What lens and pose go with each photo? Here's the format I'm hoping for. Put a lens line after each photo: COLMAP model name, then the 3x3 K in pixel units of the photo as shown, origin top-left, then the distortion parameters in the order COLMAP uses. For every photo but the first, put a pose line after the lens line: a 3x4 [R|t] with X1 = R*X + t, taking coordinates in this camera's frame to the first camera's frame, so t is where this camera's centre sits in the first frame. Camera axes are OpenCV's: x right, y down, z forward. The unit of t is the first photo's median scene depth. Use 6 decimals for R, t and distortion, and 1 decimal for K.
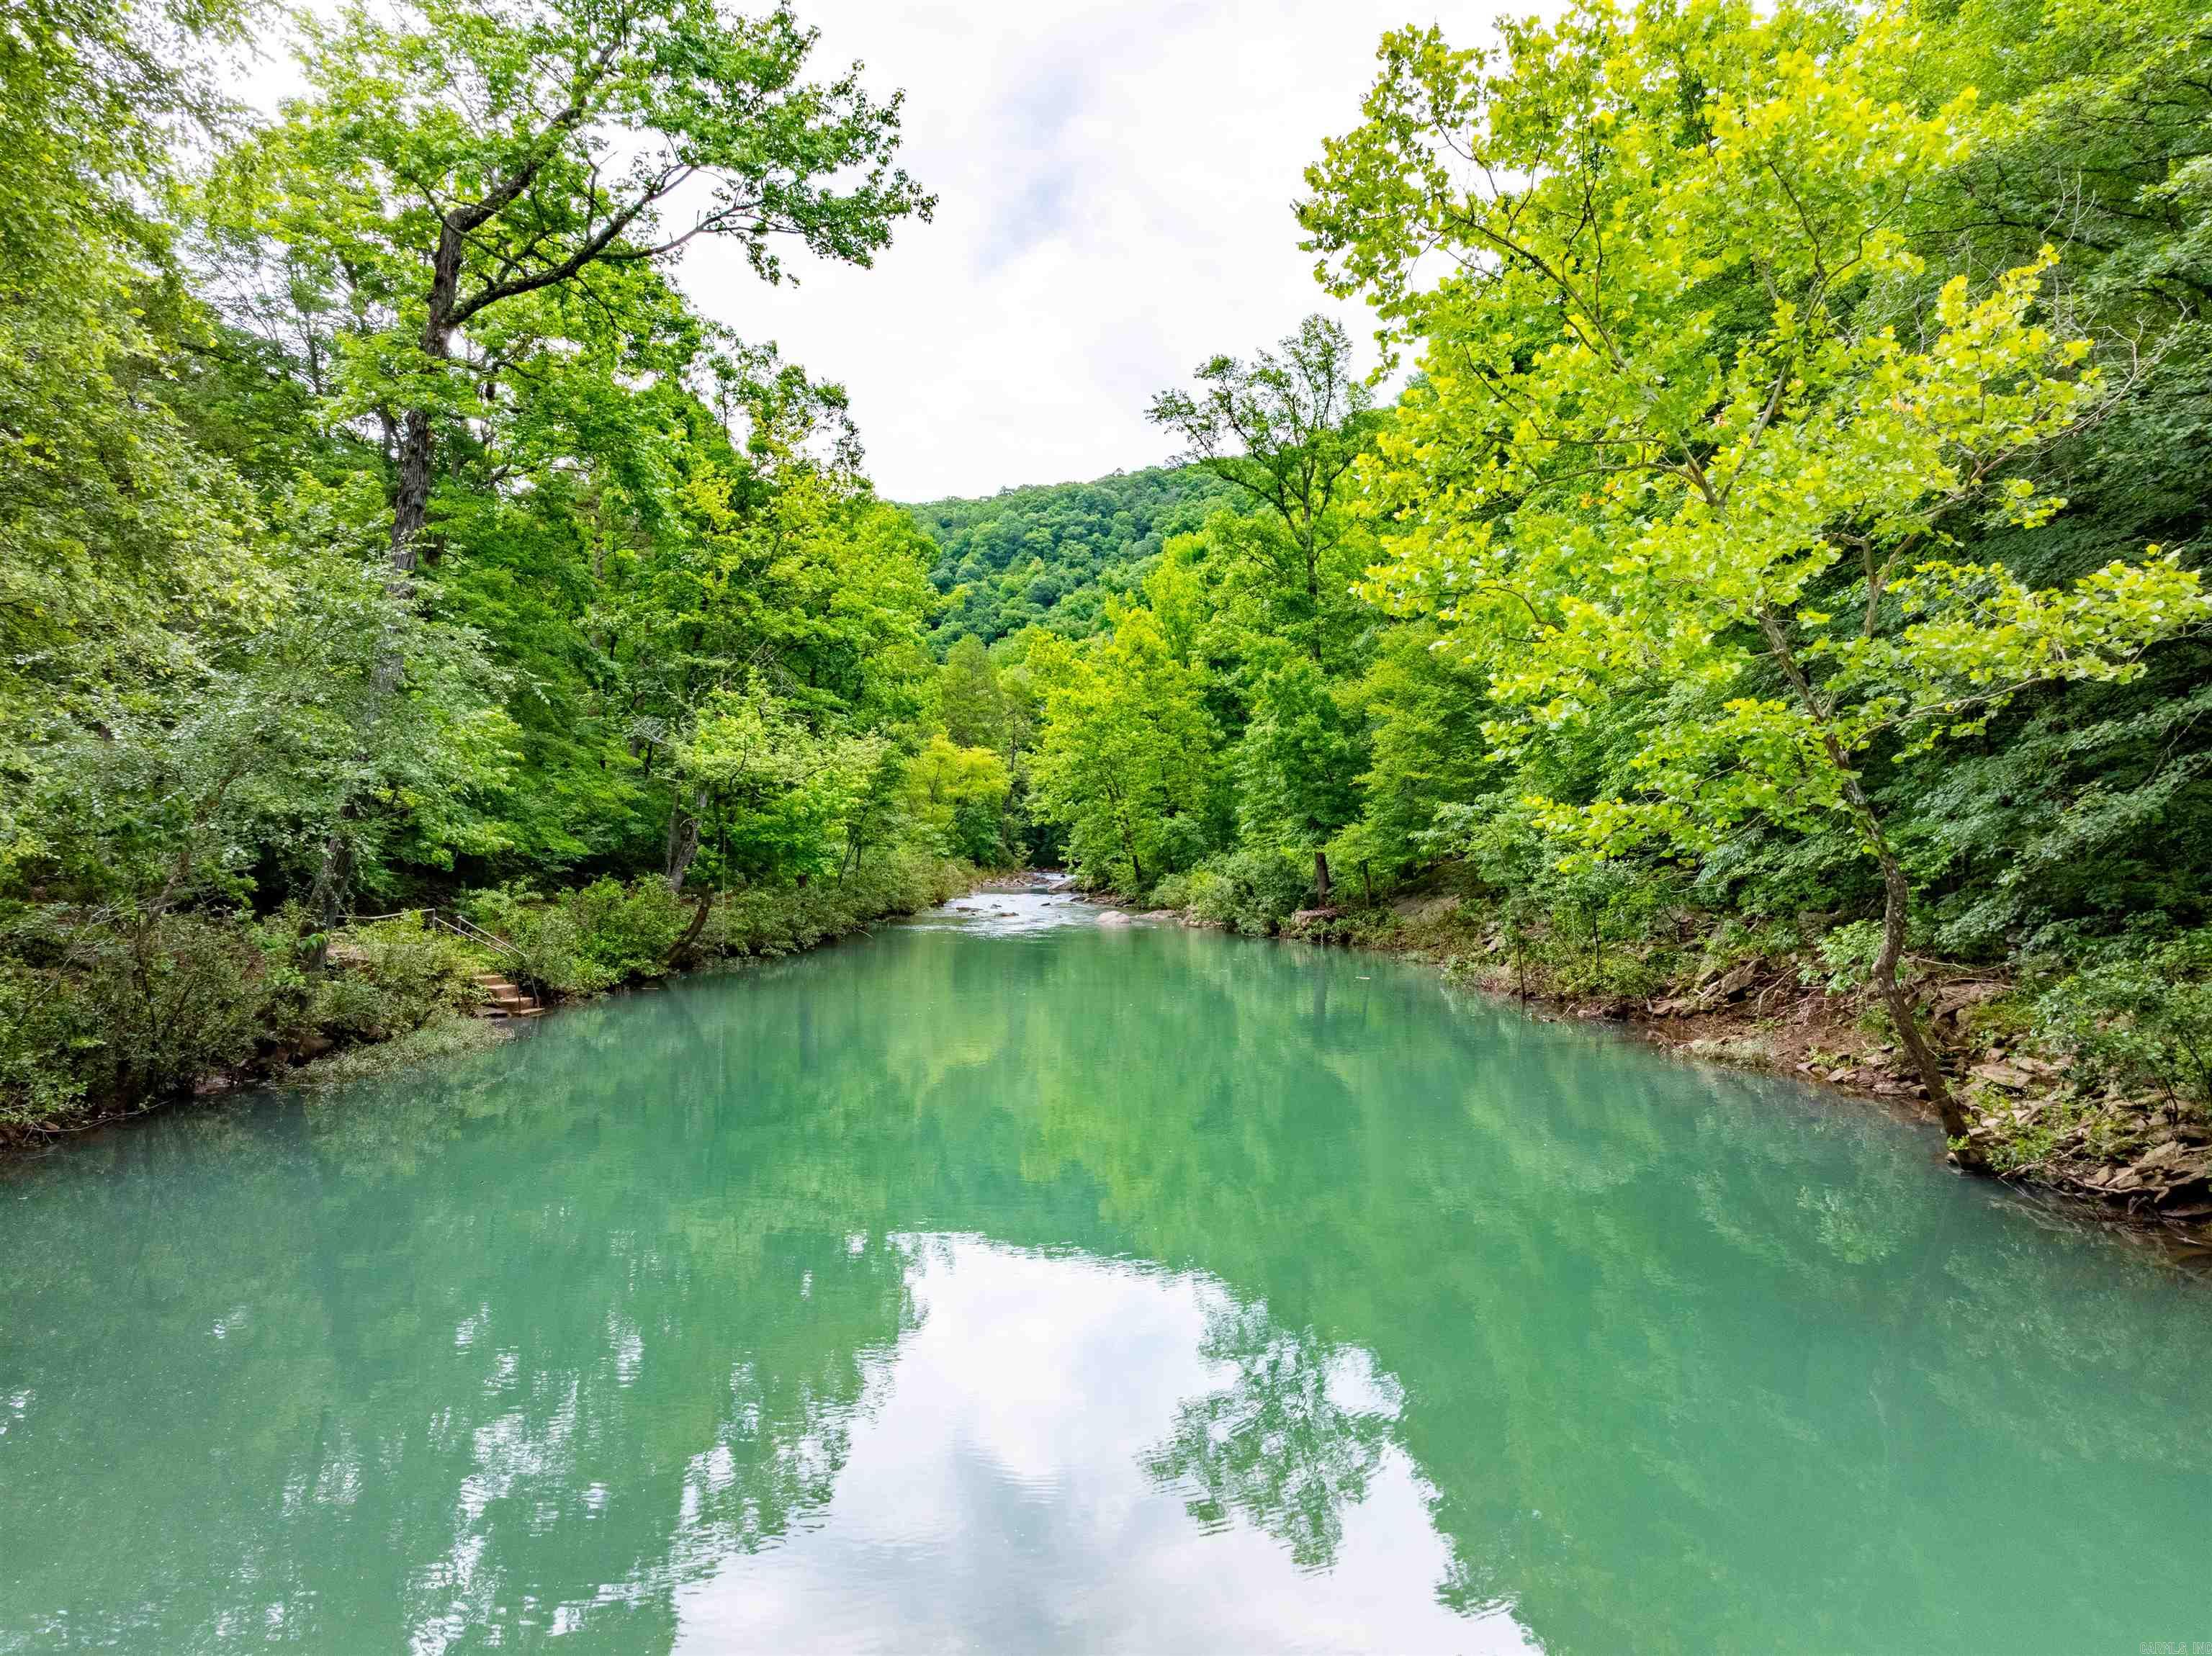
lens RADIAL K [[1533.9, 0, 1107.5], [0, 1533.9, 841.5], [0, 0, 1]] dist [-0.016226, -0.008045]
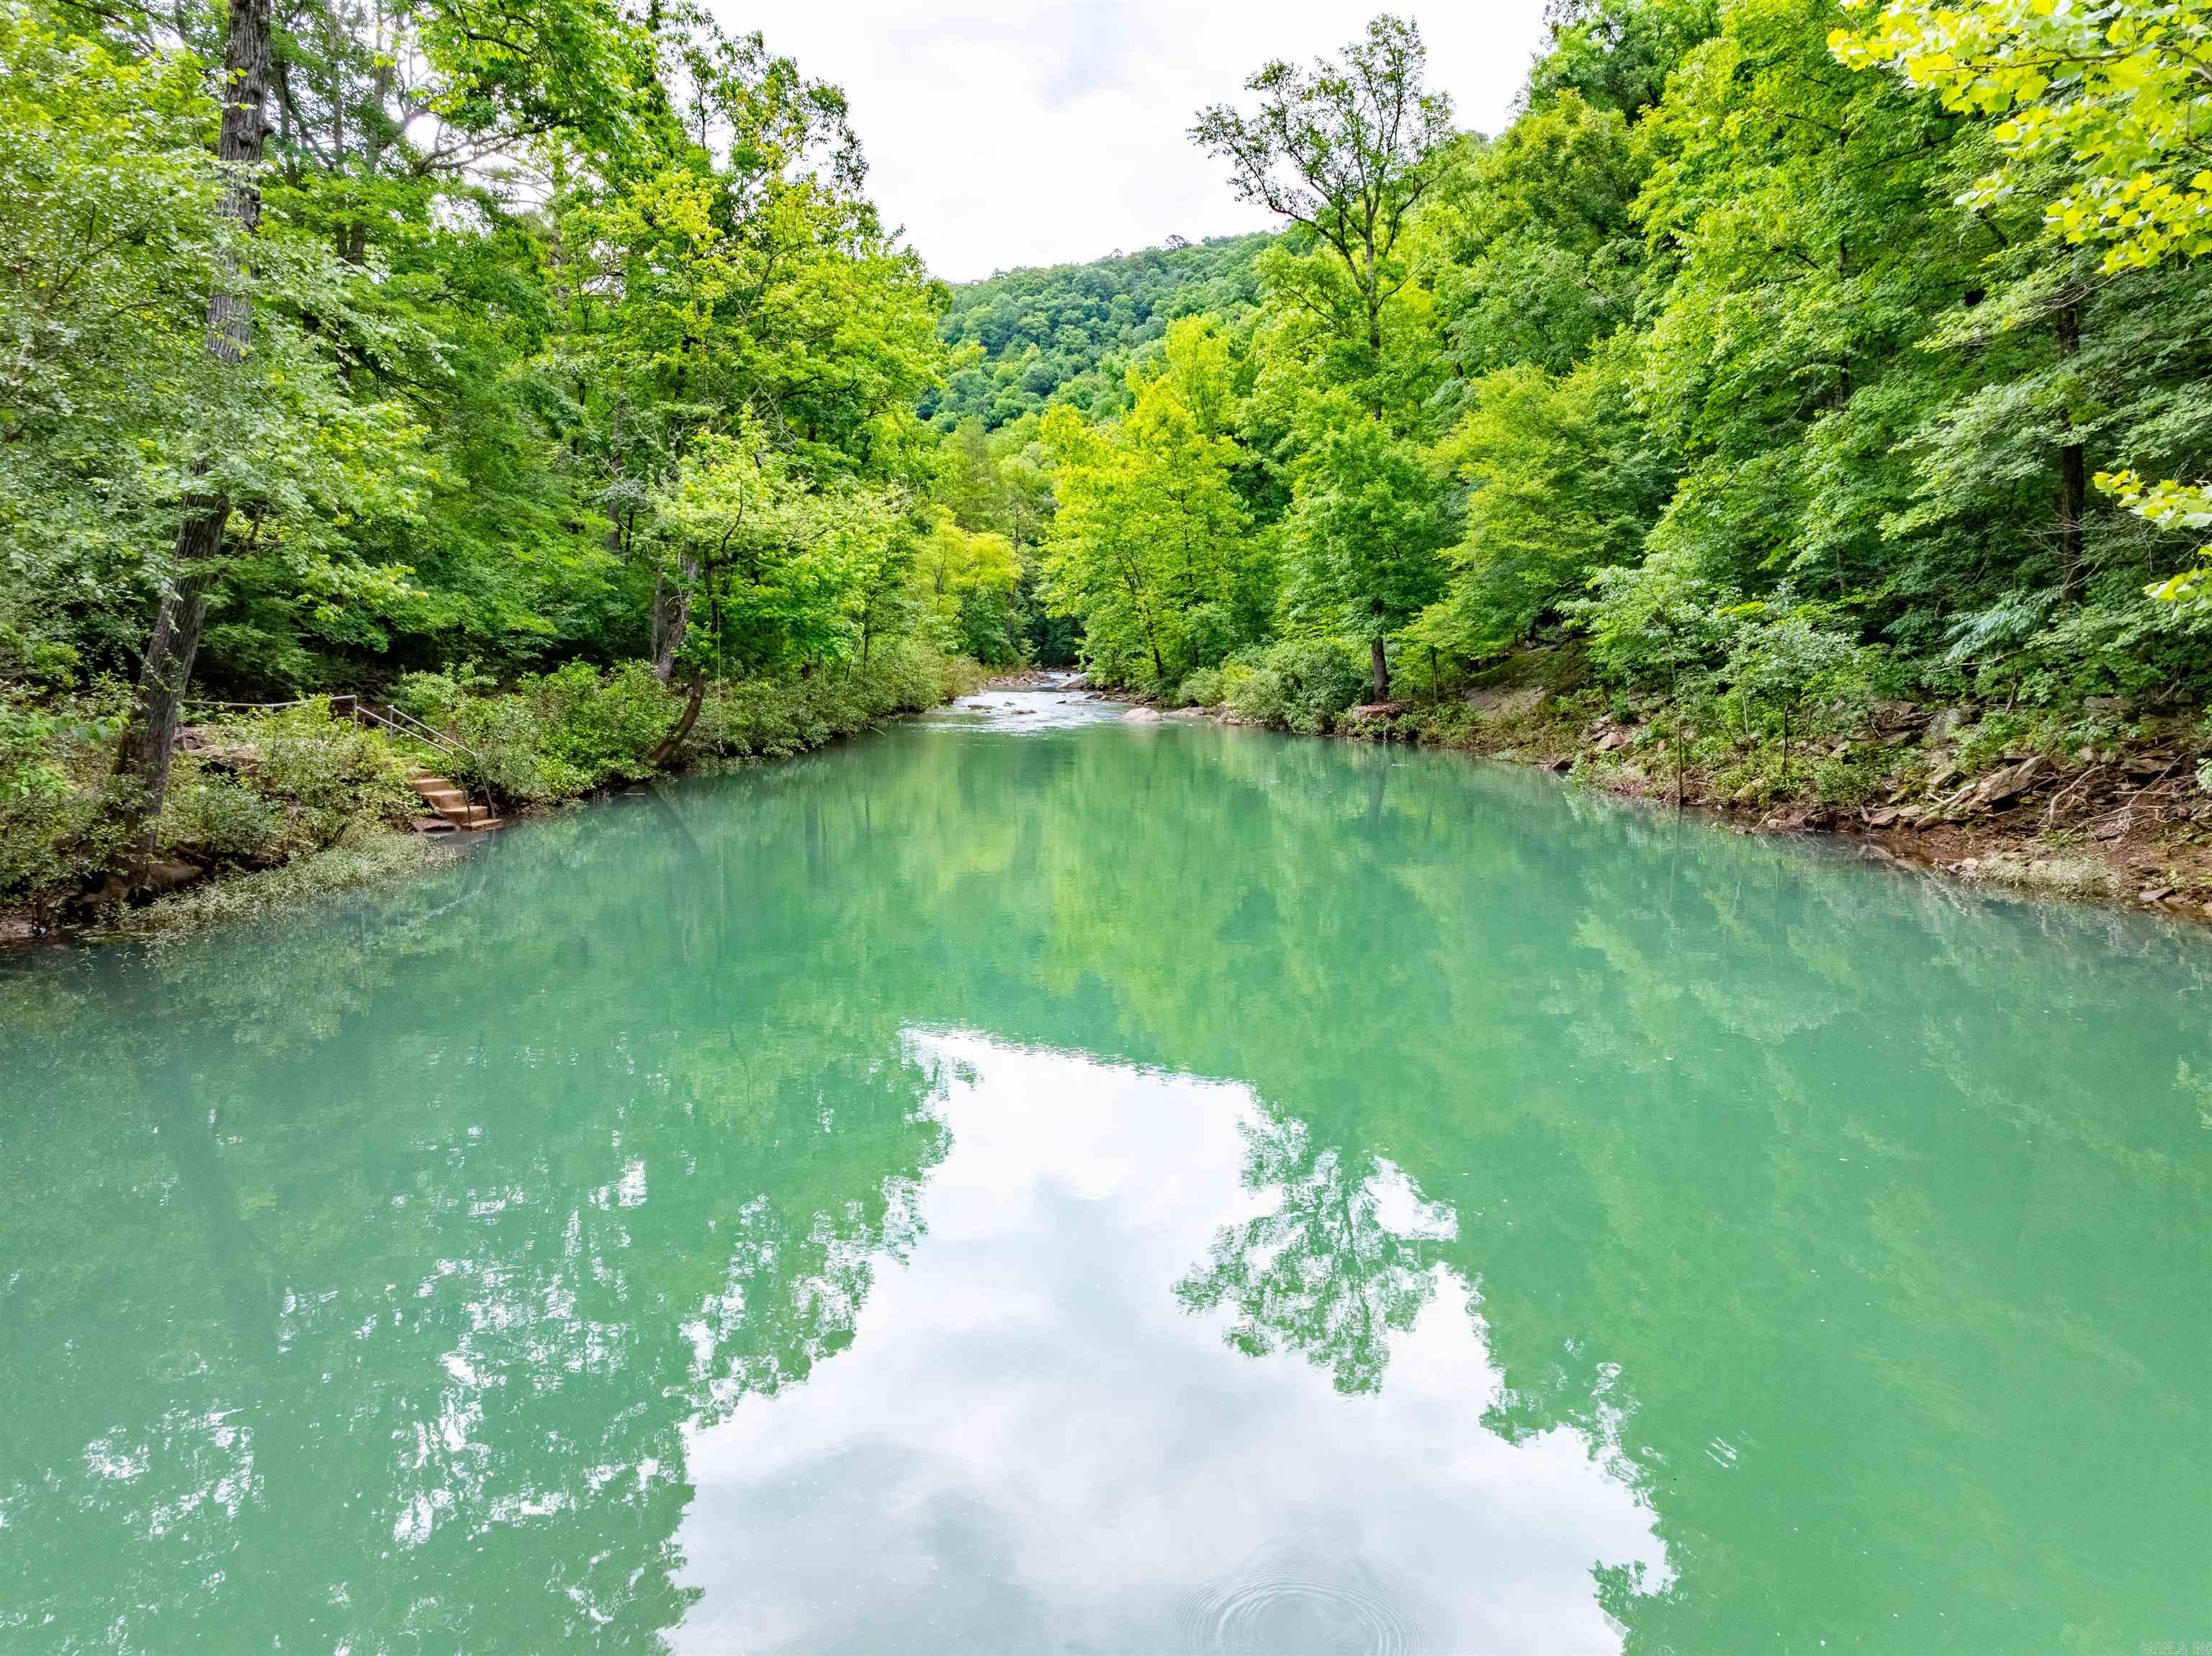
lens RADIAL K [[1533.9, 0, 1104.5], [0, 1533.9, 827.9], [0, 0, 1]] dist [-0.016226, -0.008045]
pose [[0.999997, -0.001496, 0.001773, -0.028732], [0.001273, 0.992828, 0.119547, 0.009635], [-0.001940, -0.119545, 0.992827, 0.109414]]
